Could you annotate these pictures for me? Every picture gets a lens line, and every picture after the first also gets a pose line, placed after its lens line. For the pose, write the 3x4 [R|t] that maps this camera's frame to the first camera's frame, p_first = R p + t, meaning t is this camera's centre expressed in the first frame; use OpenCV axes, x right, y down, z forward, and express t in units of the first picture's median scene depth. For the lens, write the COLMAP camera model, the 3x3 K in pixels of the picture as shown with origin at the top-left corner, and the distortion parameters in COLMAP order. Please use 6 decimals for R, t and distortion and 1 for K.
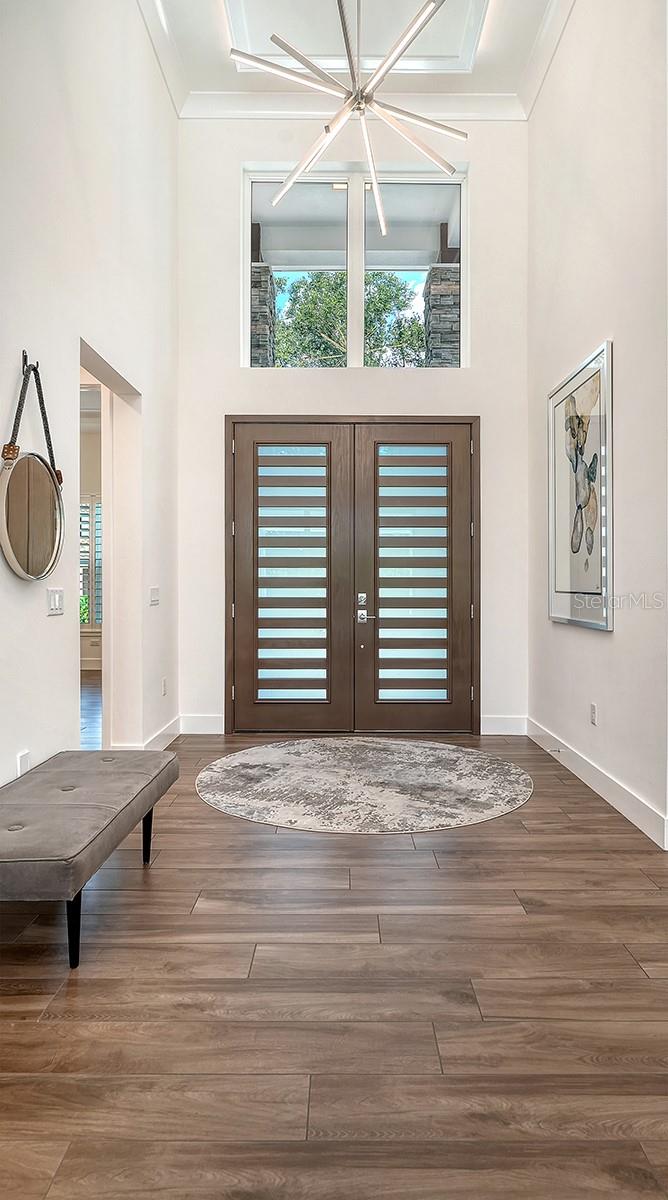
lens RADIAL K [[650.6, 0, 343.4], [0, 650.6, 590.4], [0, 0, 1]] dist [-0.006540, 0.001059]
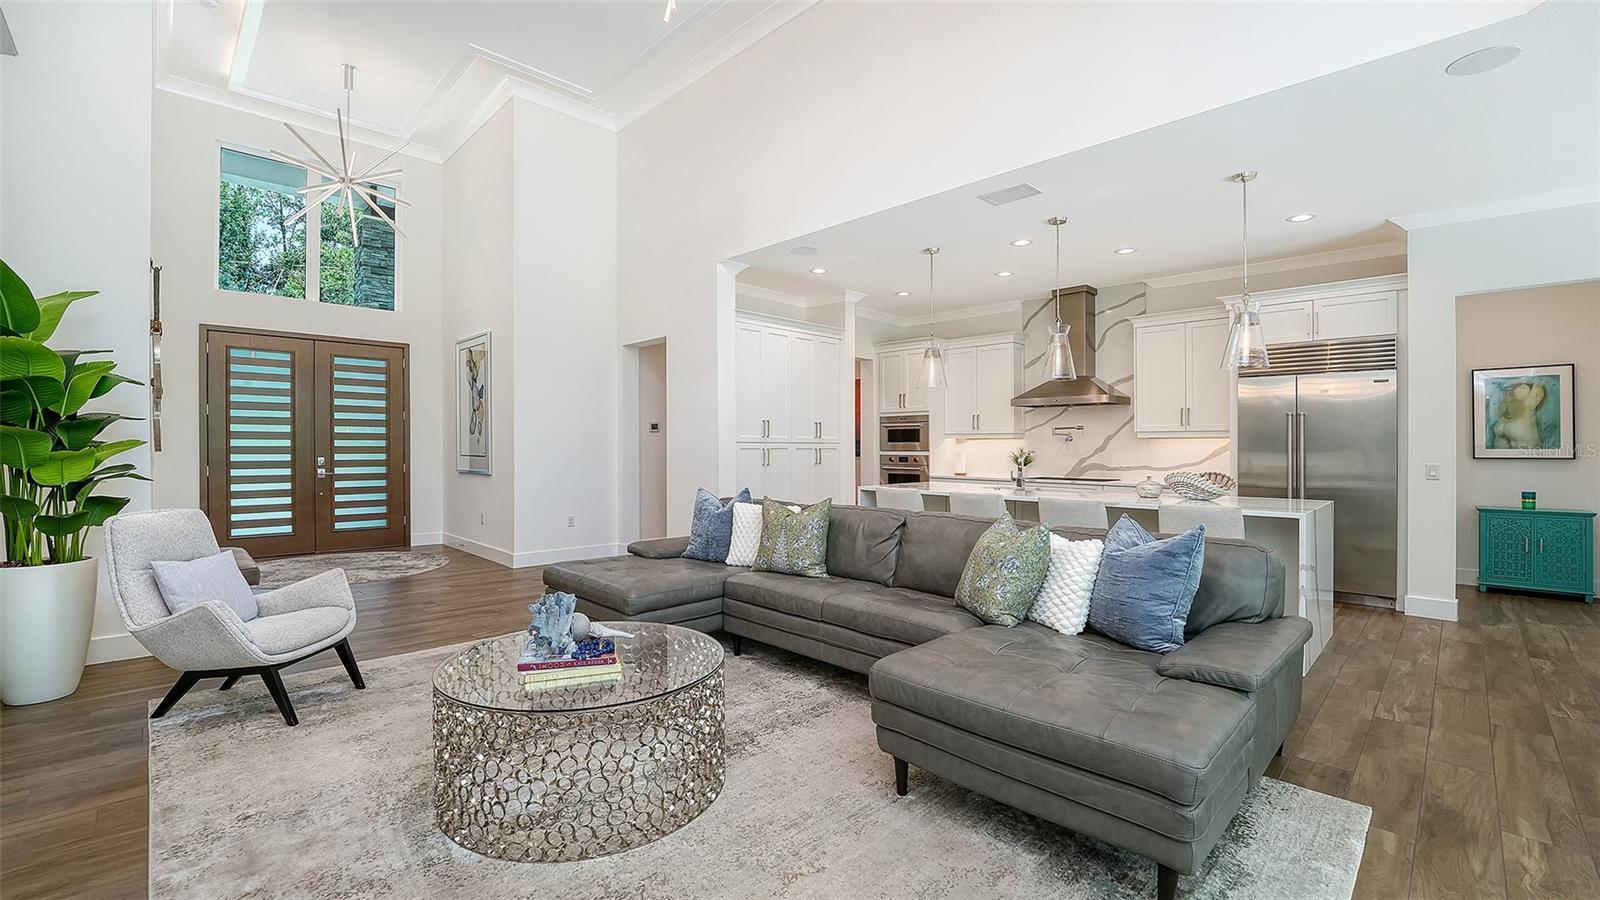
lens RADIAL K [[676.6, 0, 784.0], [0, 676.6, 446.2], [0, 0, 1]] dist [-0.011545, -0.000121]
pose [[0.715948, 0.000589, 0.698153, -0.279893], [0.008900, 0.999911, -0.009971, 0.004029], [-0.698097, 0.013352, 0.715879, -0.796892]]
